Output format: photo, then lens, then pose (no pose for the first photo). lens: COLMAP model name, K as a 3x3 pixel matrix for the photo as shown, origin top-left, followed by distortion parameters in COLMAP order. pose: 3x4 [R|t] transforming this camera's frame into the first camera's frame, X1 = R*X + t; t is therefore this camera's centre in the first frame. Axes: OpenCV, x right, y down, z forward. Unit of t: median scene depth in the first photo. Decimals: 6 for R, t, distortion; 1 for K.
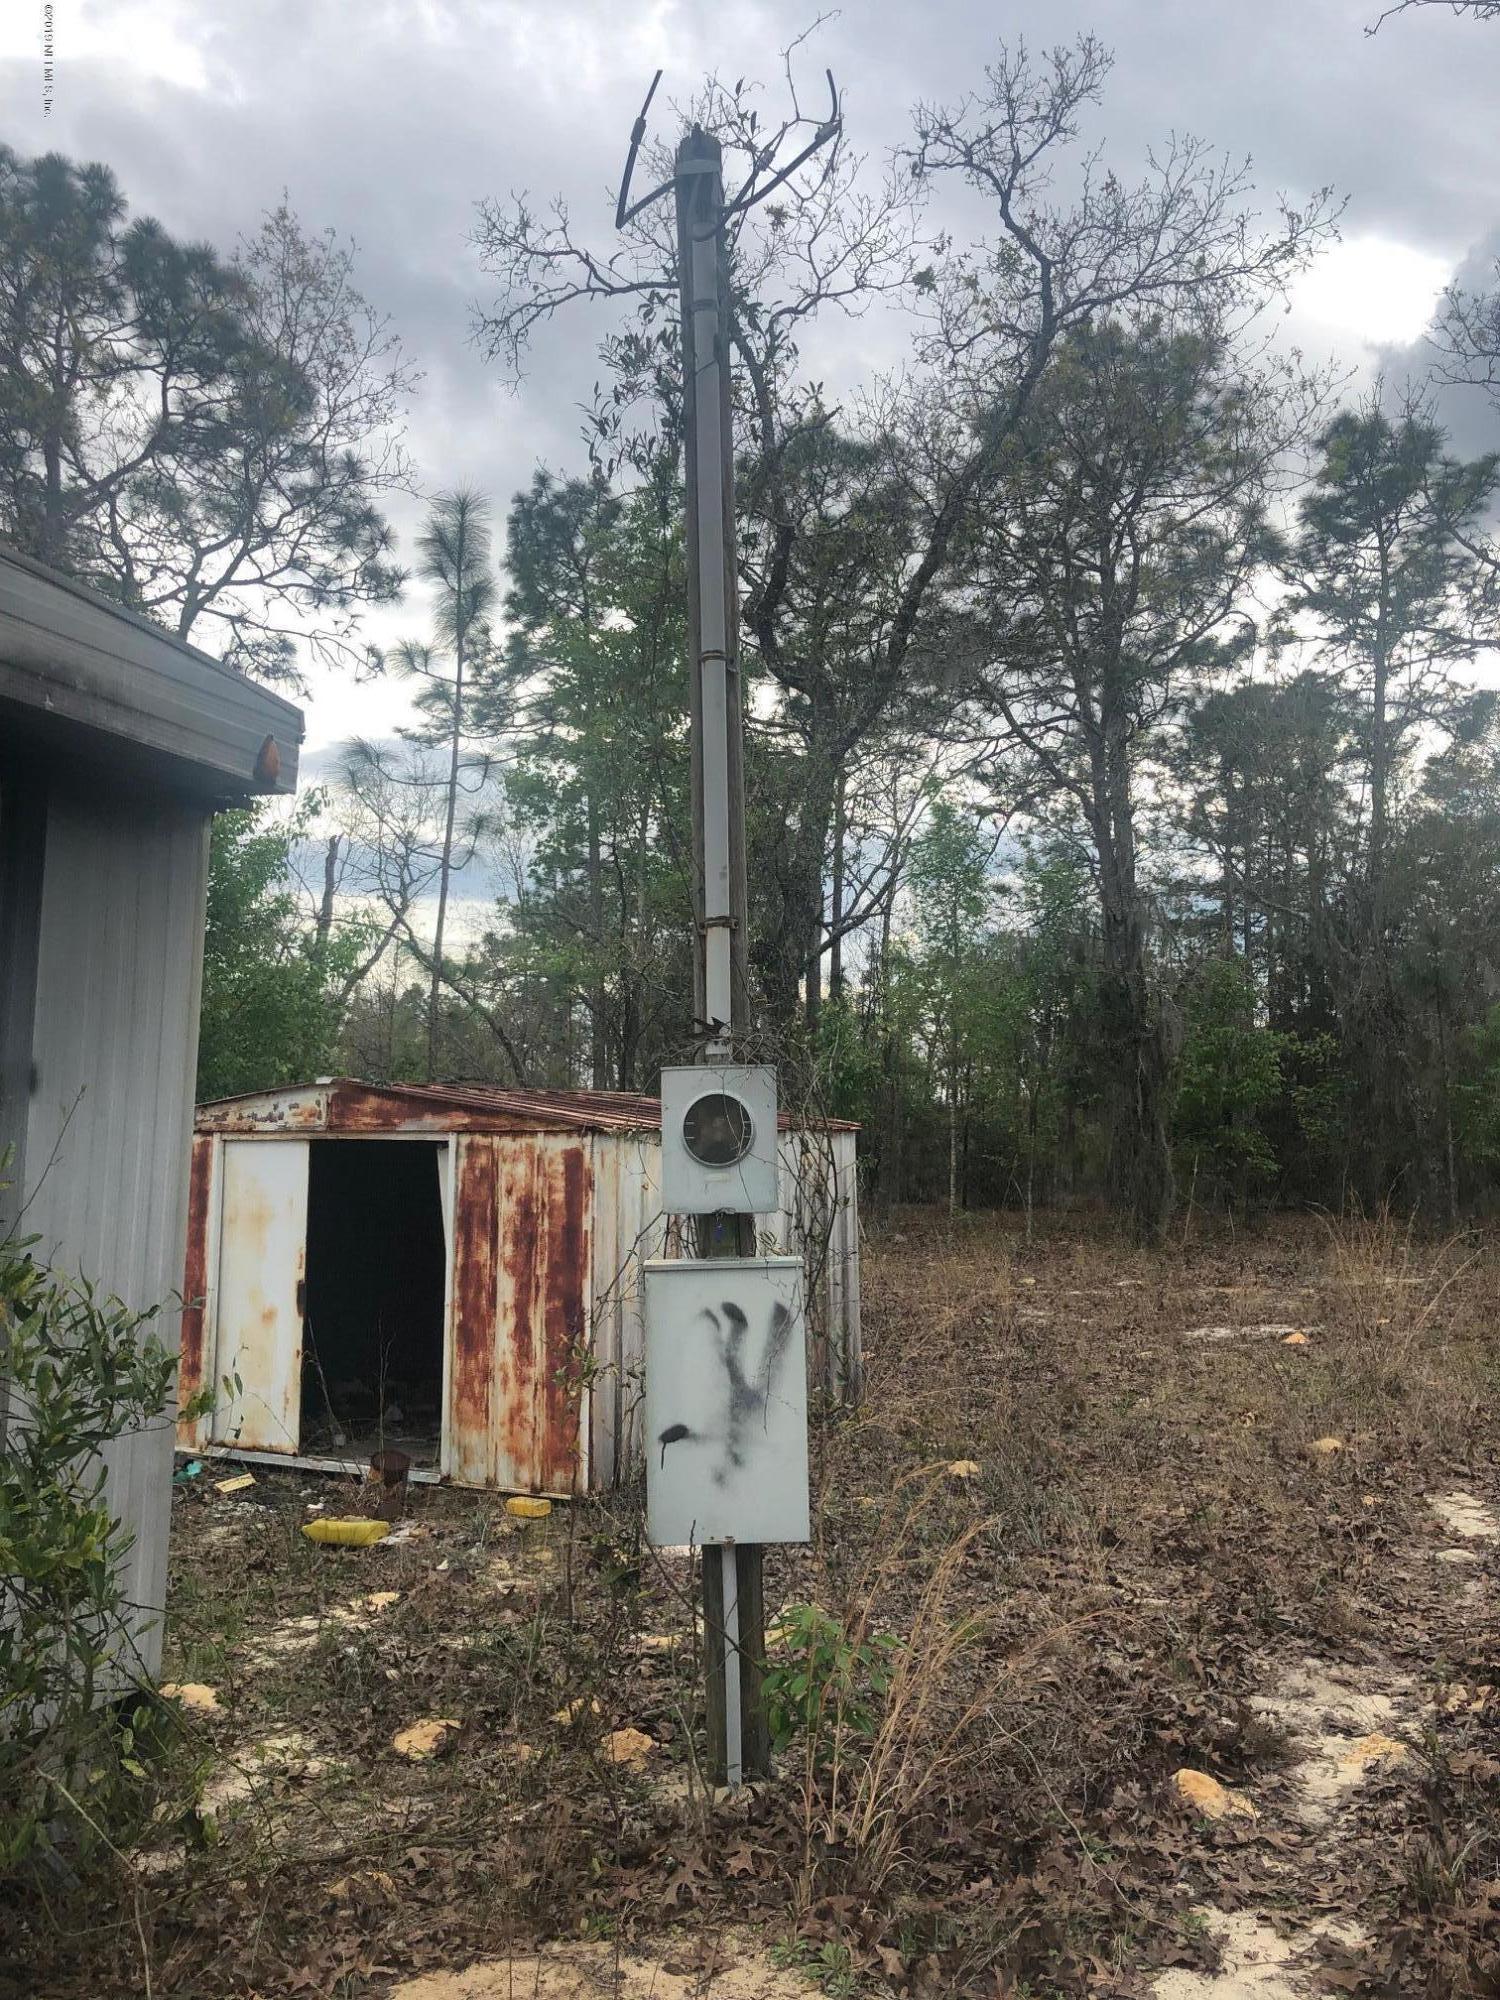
lens RADIAL K [[1651.6, 0, 701.9], [0, 1651.6, 1001.4], [0, 0, 1]] dist [0.004824, 0.004080]
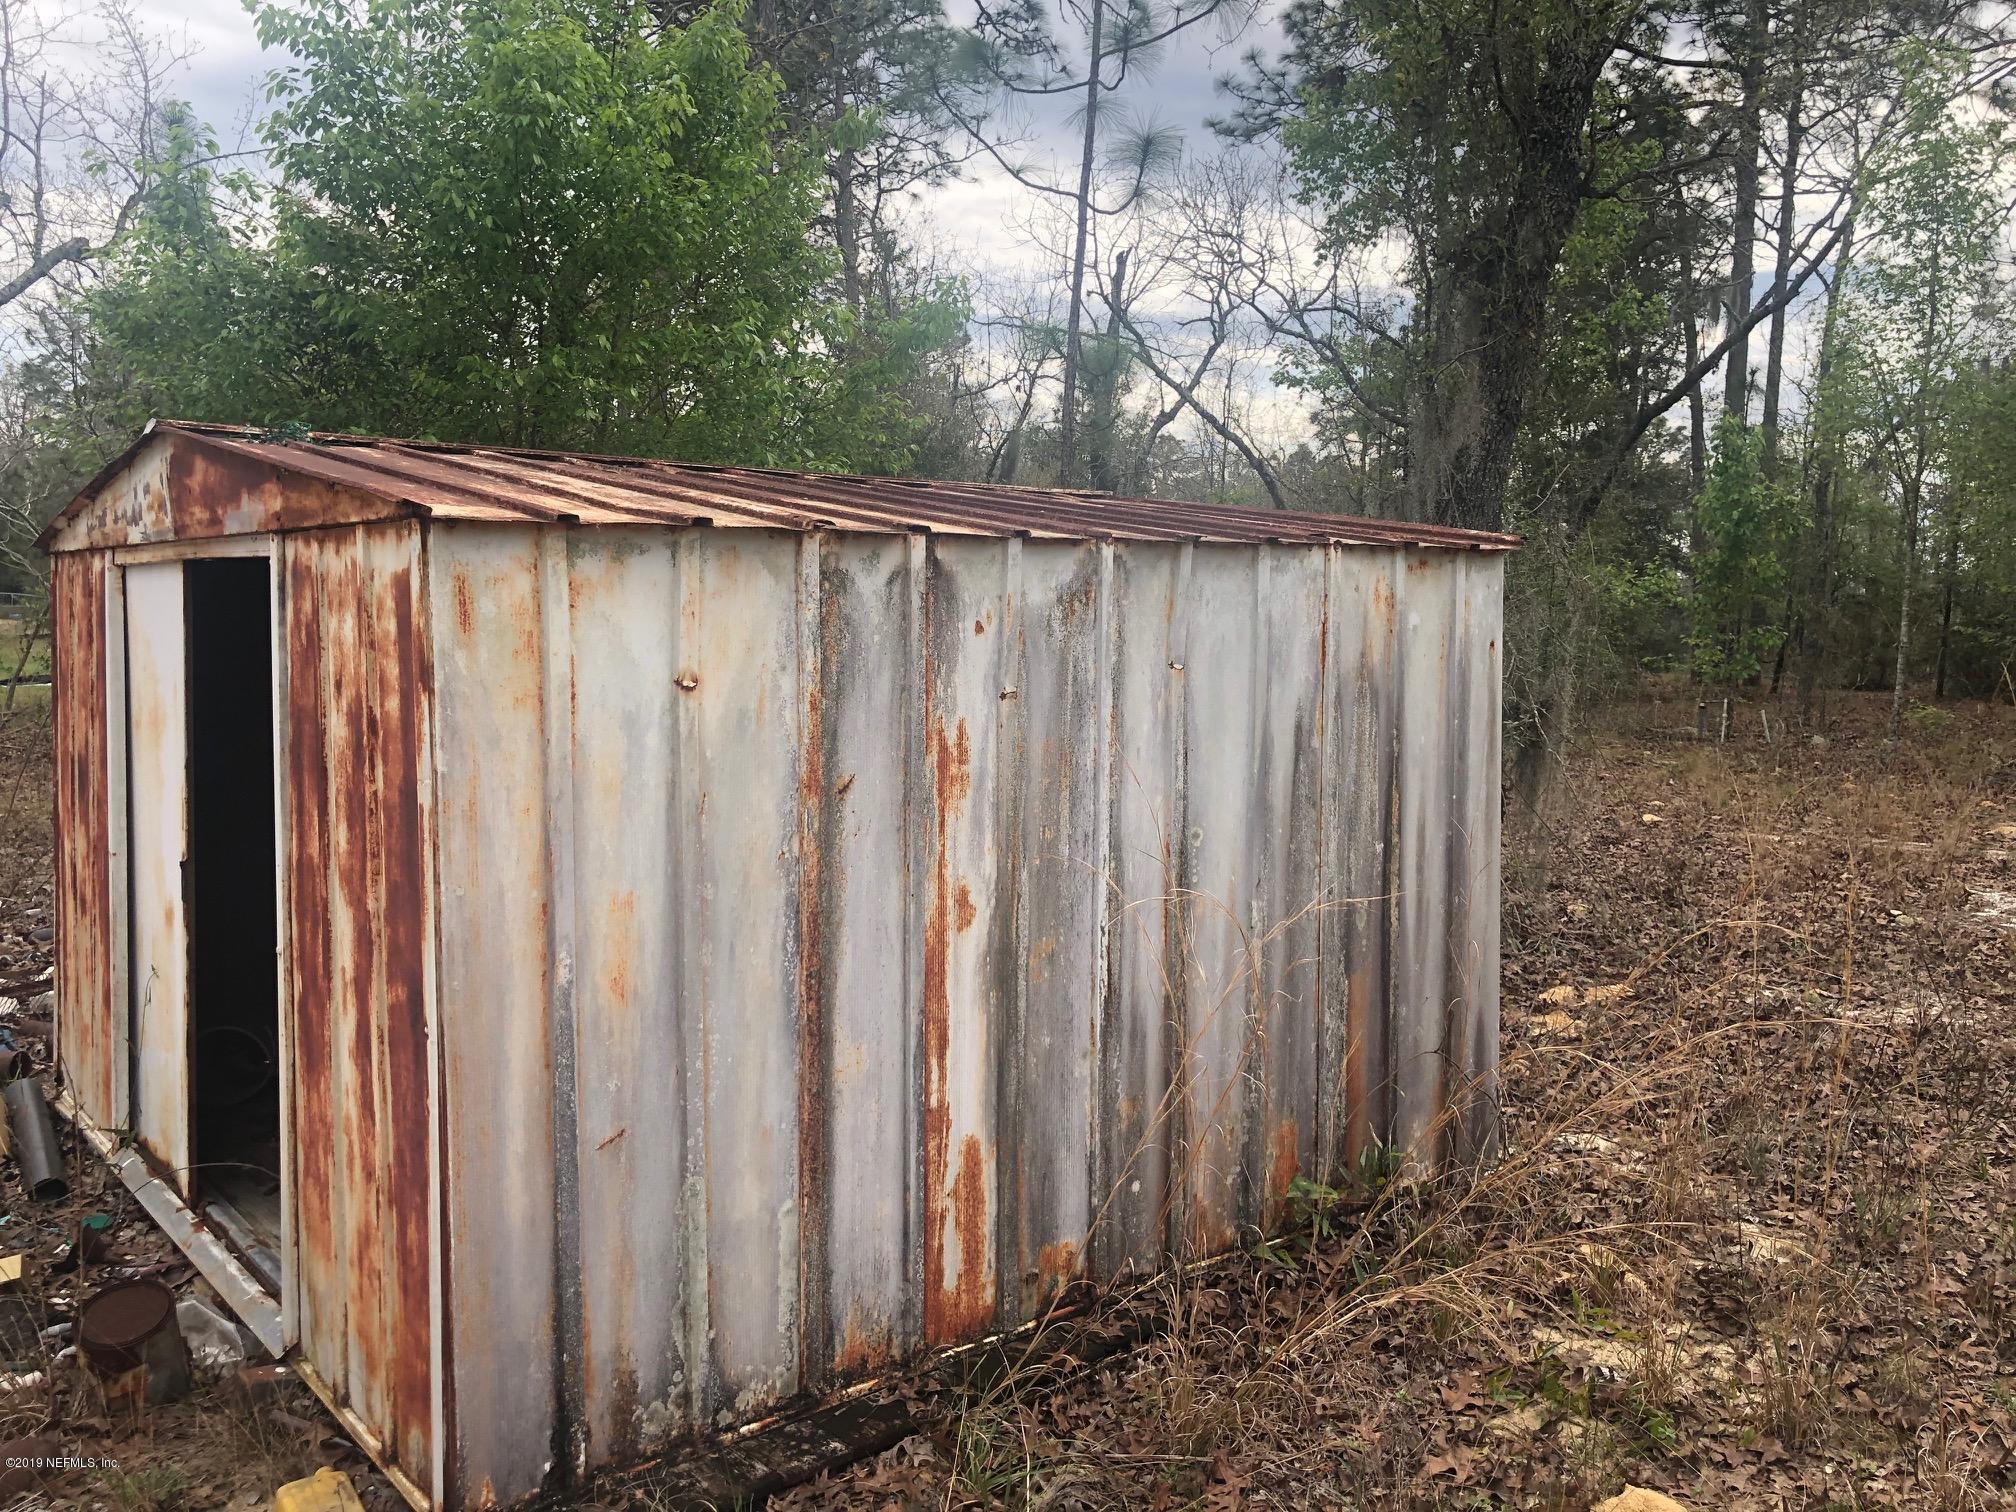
lens RADIAL K [[1664.8, 0, 1006.5], [0, 1664.8, 724.1], [0, 0, 1]] dist [0.004824, 0.004080]
pose [[0.933775, 0.020130, -0.357295, 0.029876], [0.033835, 0.988978, 0.144144, 0.013535], [0.356258, -0.146687, 0.922802, 0.128116]]
